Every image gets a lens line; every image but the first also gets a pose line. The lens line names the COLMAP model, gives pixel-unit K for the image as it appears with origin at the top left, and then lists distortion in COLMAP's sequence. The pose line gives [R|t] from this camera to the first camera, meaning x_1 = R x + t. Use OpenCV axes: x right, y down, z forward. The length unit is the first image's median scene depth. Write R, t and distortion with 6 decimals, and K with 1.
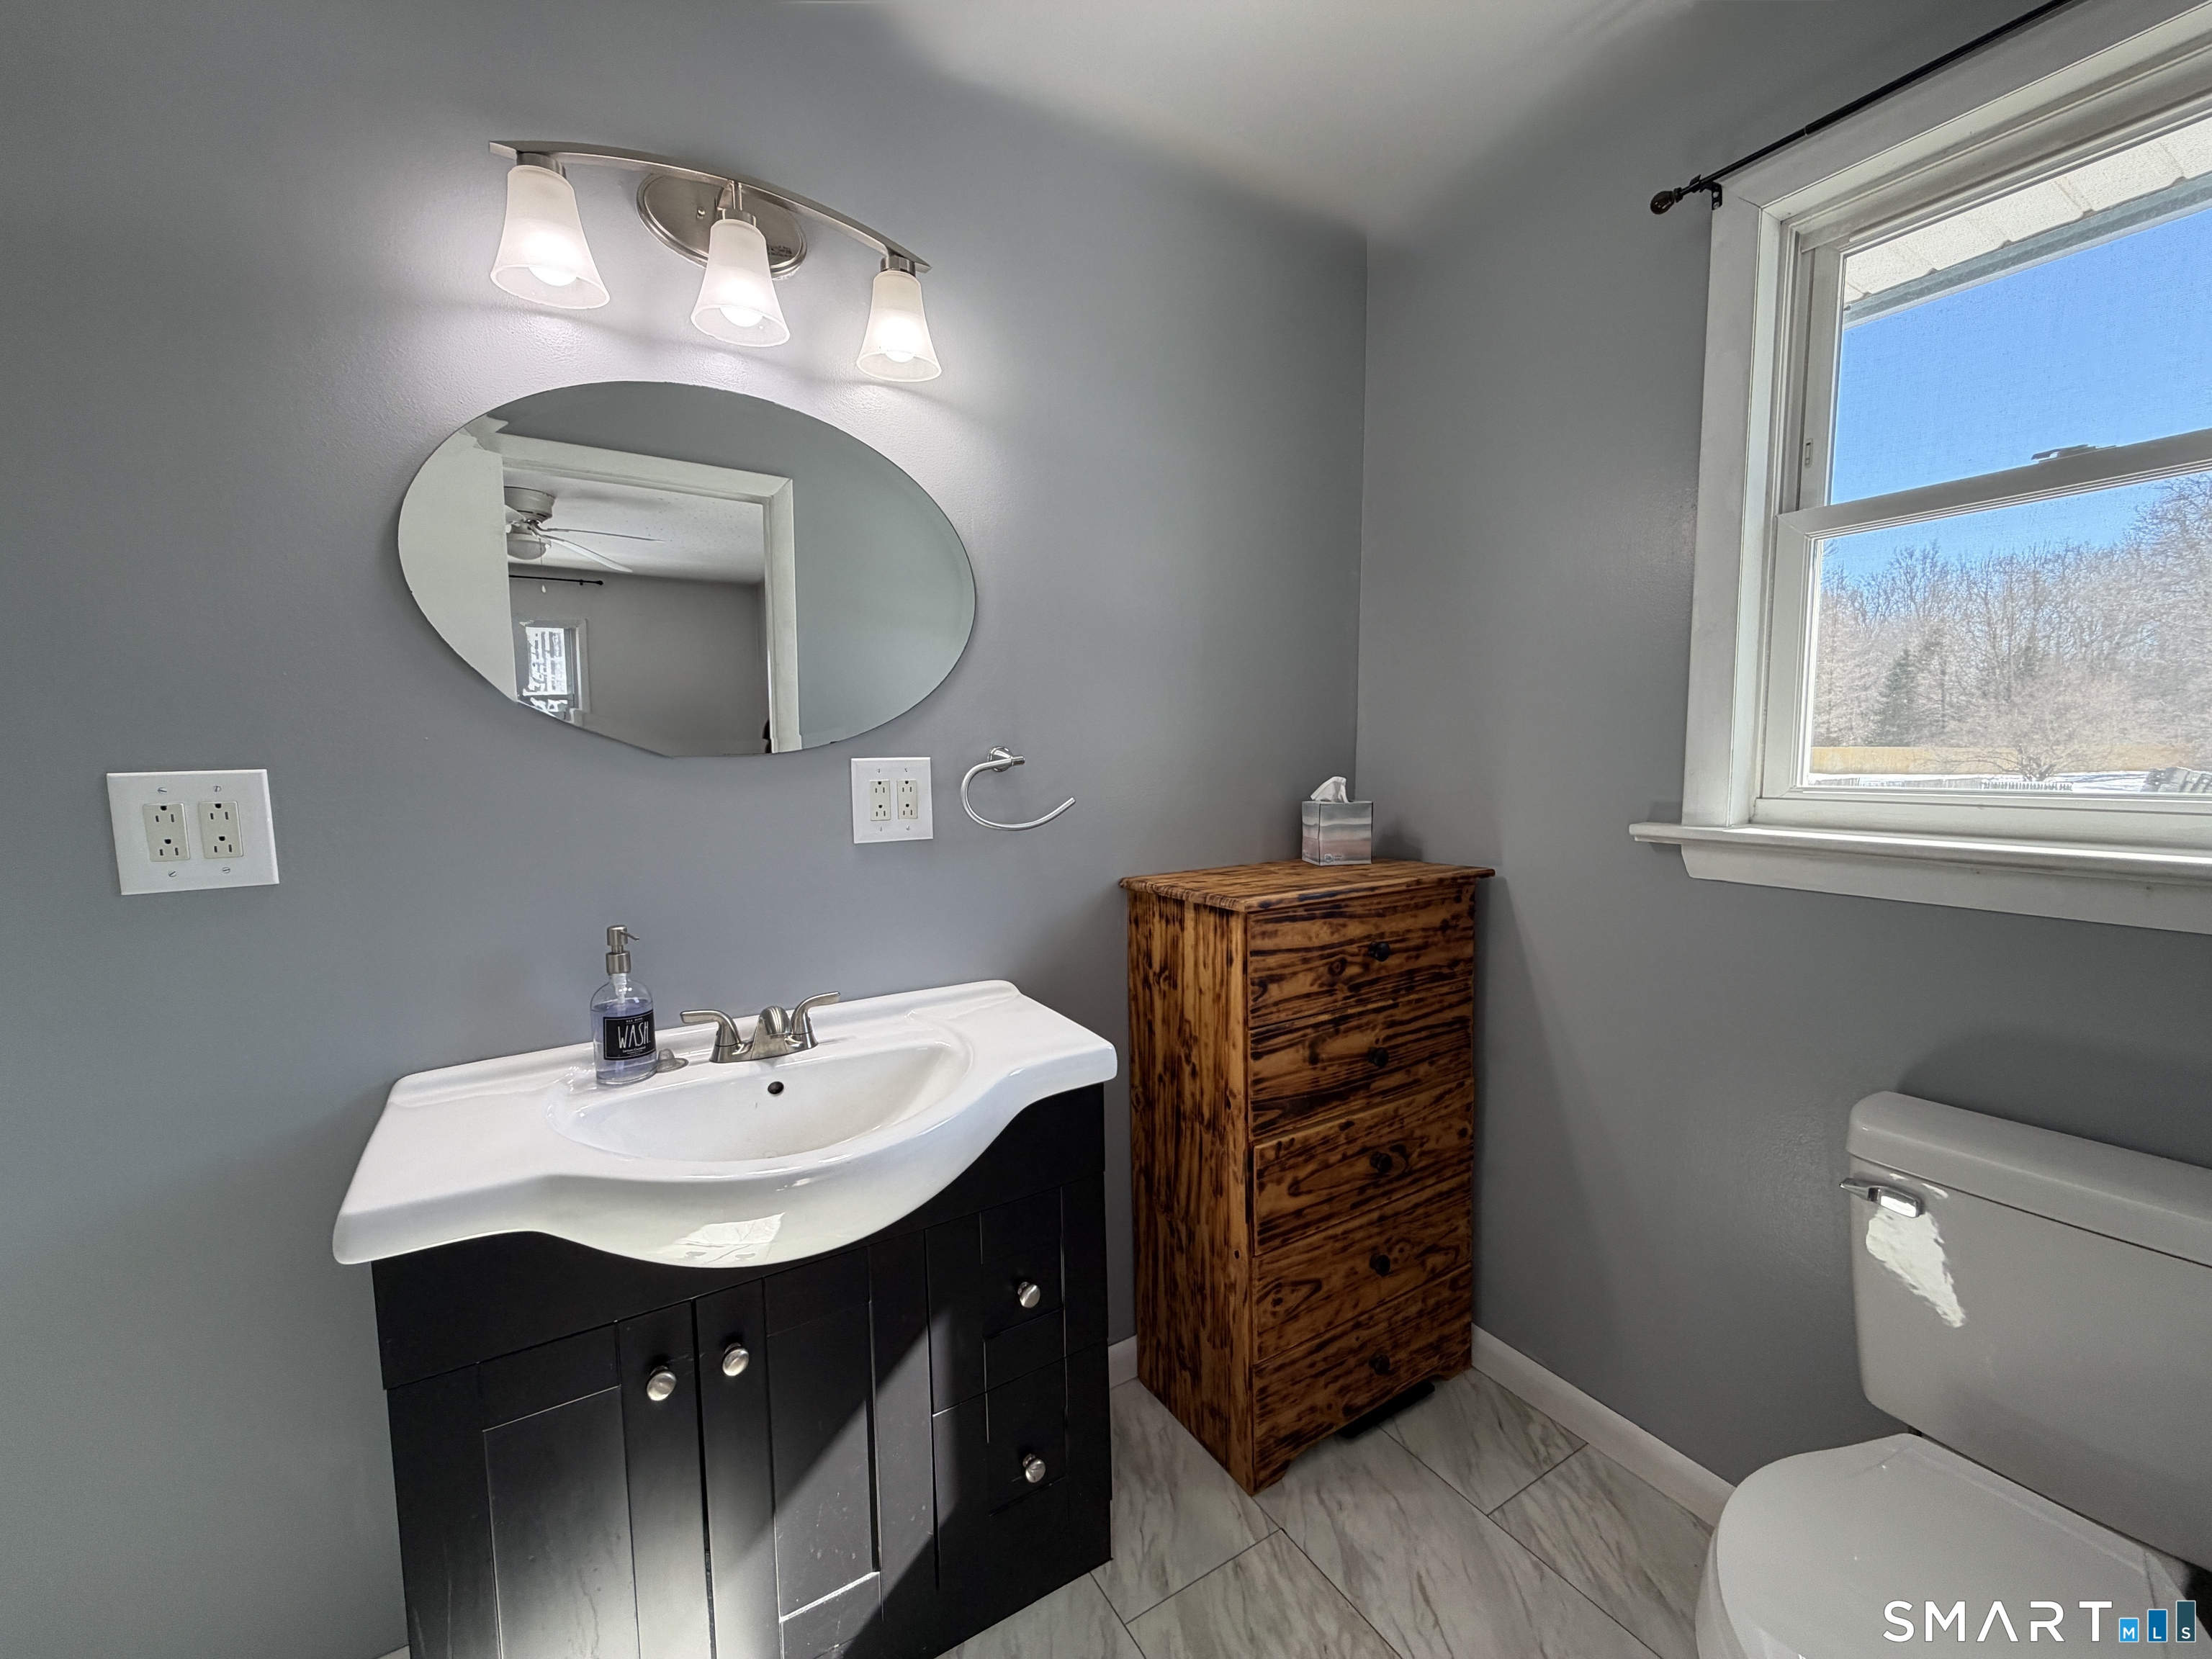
lens RADIAL K [[880.5, 0, 1100.9], [0, 880.5, 829.0], [0, 0, 1]] dist [-0.002011, 0.000411]
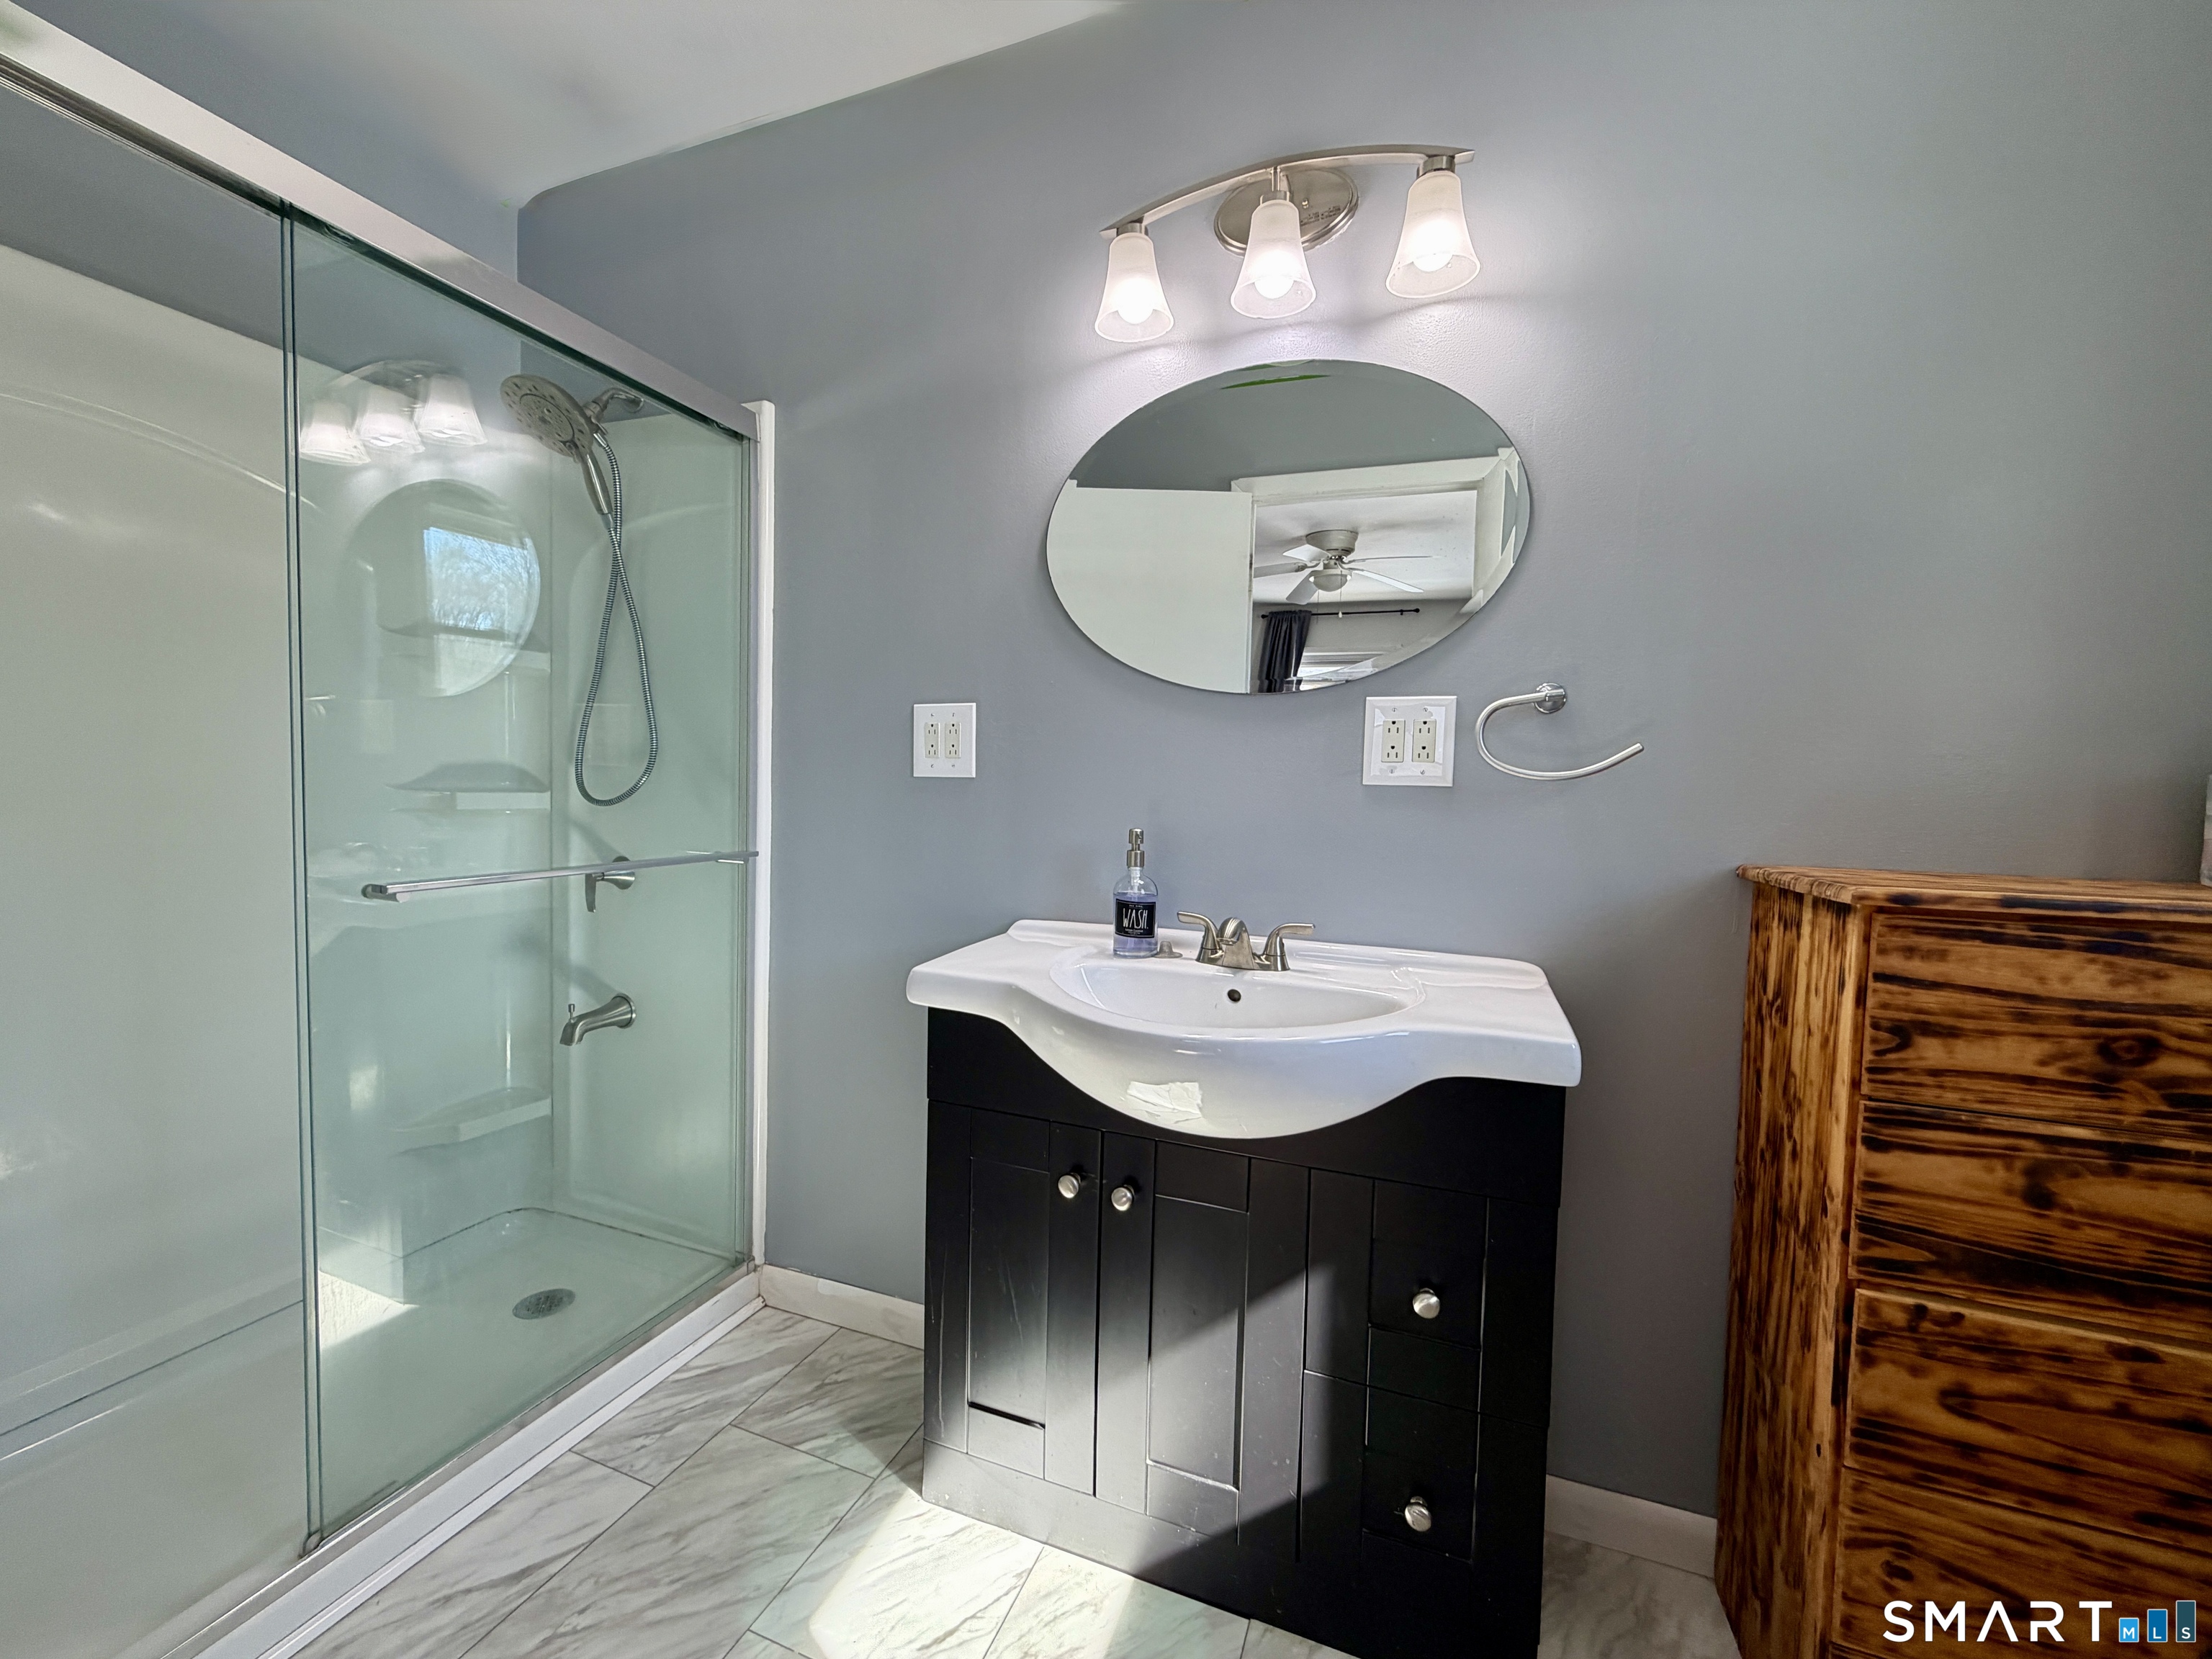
lens RADIAL K [[880.5, 0, 1103.7], [0, 880.5, 830.4], [0, 0, 1]] dist [-0.002011, 0.000411]
pose [[0.609818, 0.070537, -0.789396, 0.310219], [-0.101004, 0.994827, 0.010866, 0.083359], [0.786079, 0.073106, 0.613788, 0.170472]]
